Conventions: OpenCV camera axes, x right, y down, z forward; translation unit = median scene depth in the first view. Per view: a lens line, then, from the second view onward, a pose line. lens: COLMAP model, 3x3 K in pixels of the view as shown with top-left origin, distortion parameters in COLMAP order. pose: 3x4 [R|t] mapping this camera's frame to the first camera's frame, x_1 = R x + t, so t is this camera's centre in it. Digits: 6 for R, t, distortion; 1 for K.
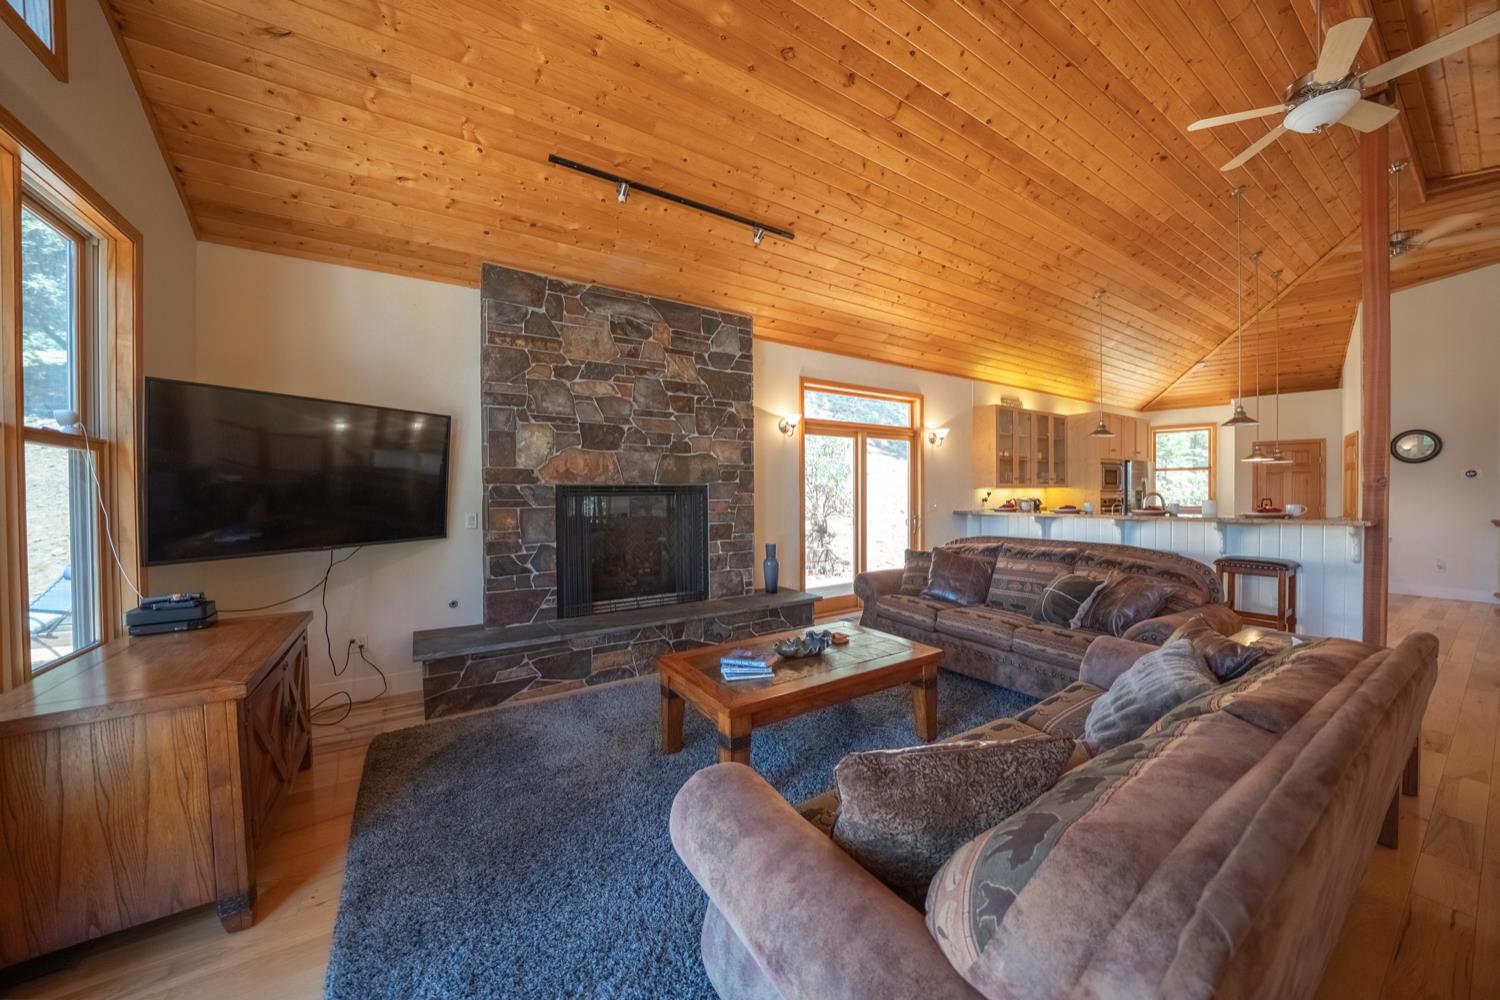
lens RADIAL K [[518.9, 0, 750.5], [0, 518.9, 502.7], [0, 0, 1]] dist [-0.024548, 0.002431]
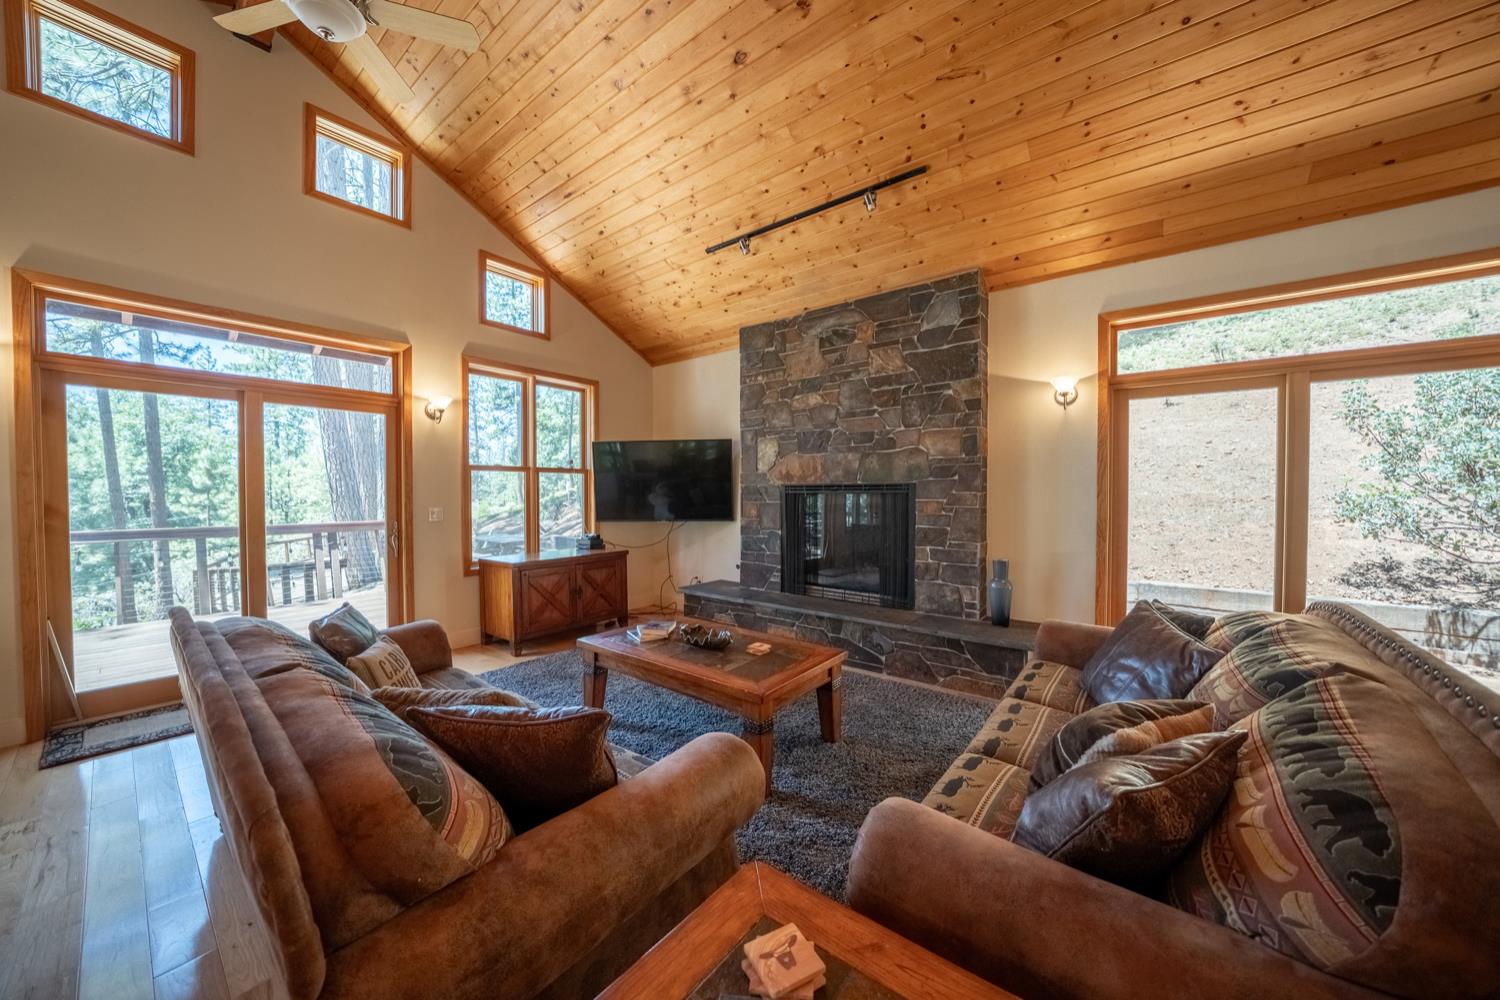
lens RADIAL K [[518.9, 0, 748.4], [0, 518.9, 502.6], [0, 0, 1]] dist [-0.024548, 0.002431]
pose [[0.325688, 0.027265, -0.945084, 0.699236], [-0.017495, 0.999587, 0.022809, -0.016290], [0.945316, 0.009106, 0.326030, 0.458959]]
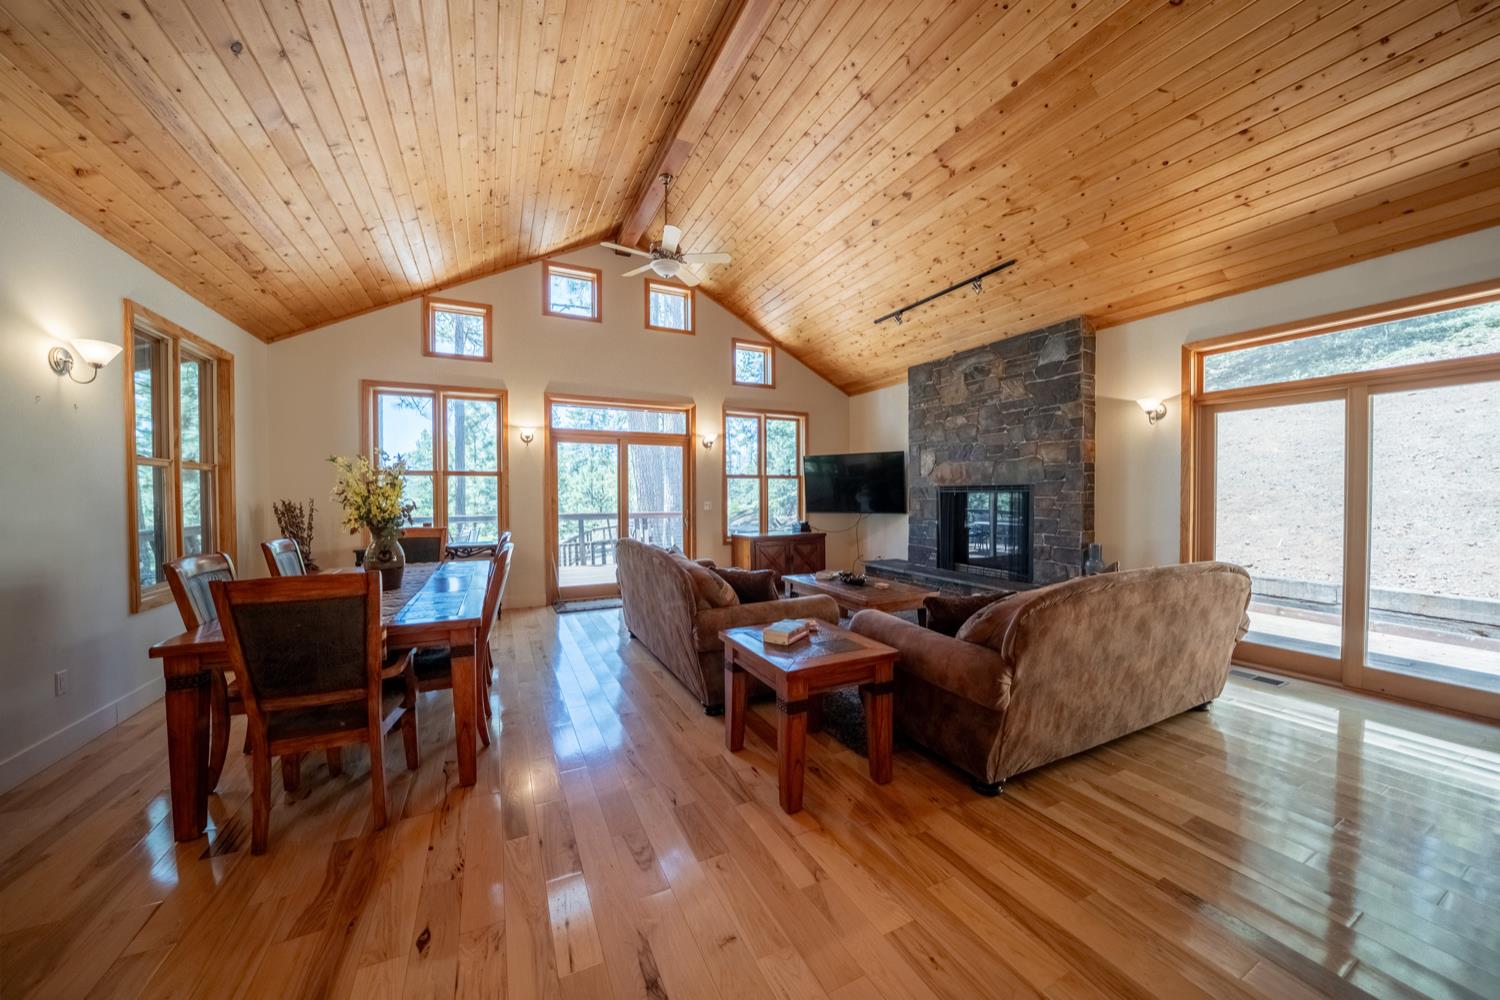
lens RADIAL K [[518.9, 0, 749.0], [0, 518.9, 502.8], [0, 0, 1]] dist [-0.024548, 0.002431]
pose [[-0.115612, 0.029294, -0.992862, 1.177195], [-0.011532, 0.999458, 0.030832, -0.021460], [0.993227, 0.015015, -0.115212, 0.530043]]
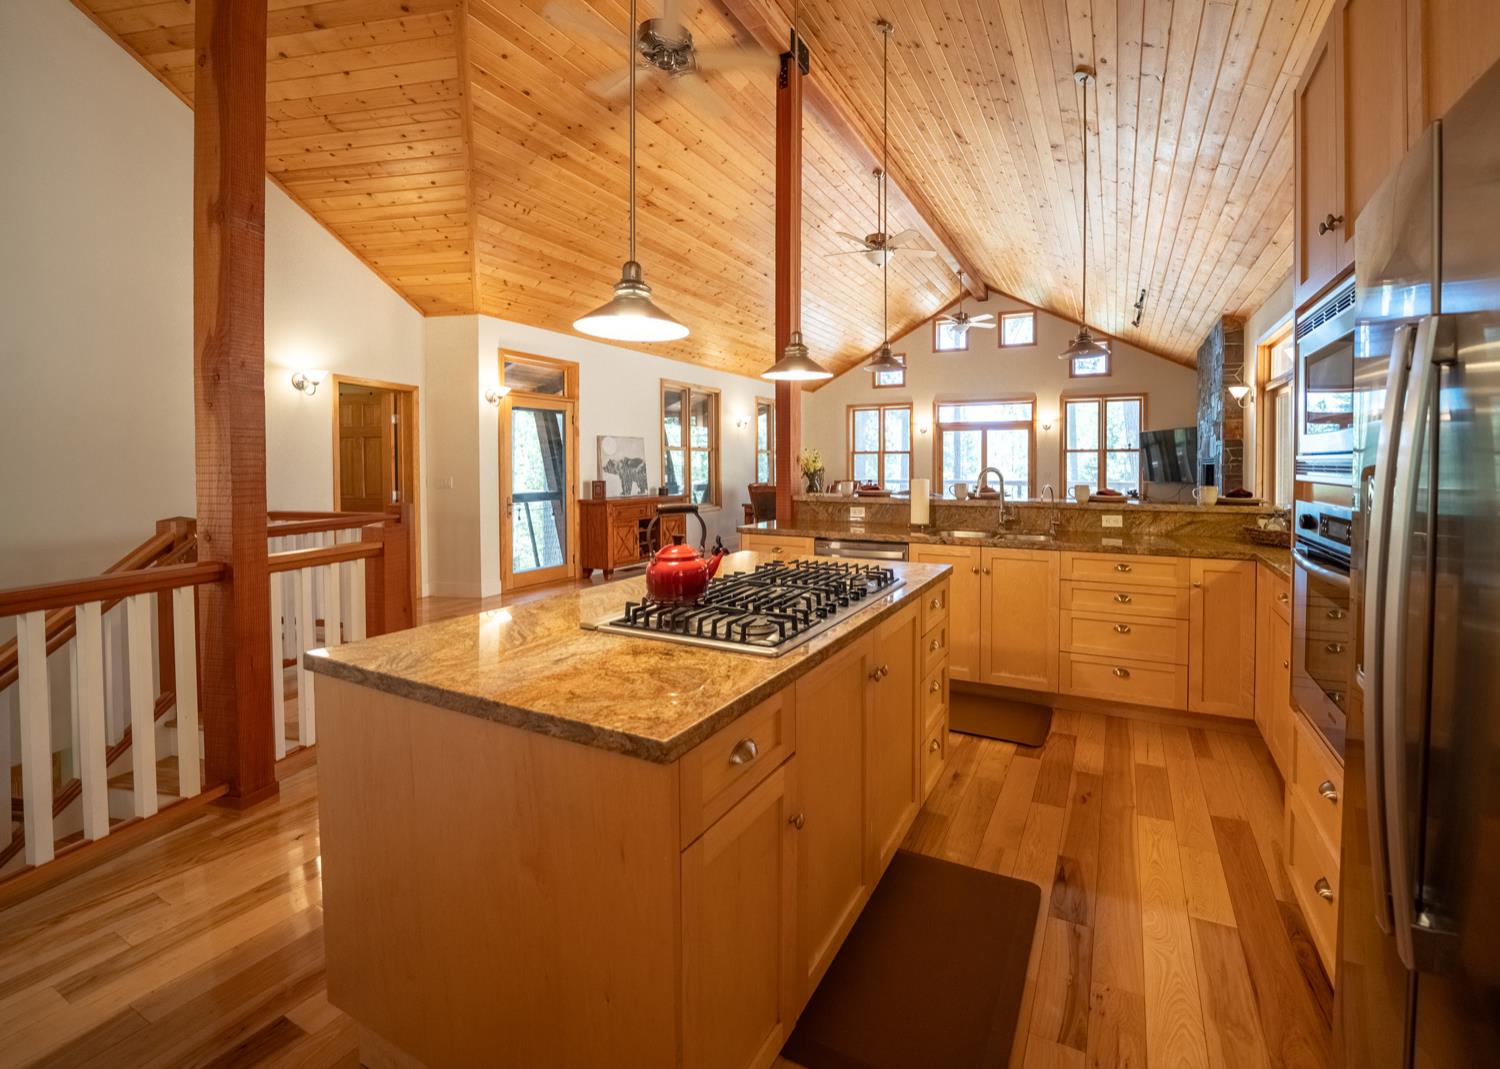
lens RADIAL K [[625.2, 0, 845.8], [0, 625.2, 470.7], [0, 0, 1]] dist [-0.000635, 0.000009]
pose [[-0.835516, 0.016301, -0.549225, 1.667607], [-0.001708, 0.999478, 0.032263, -0.056168], [0.549464, 0.027895, -0.835052, 1.904542]]
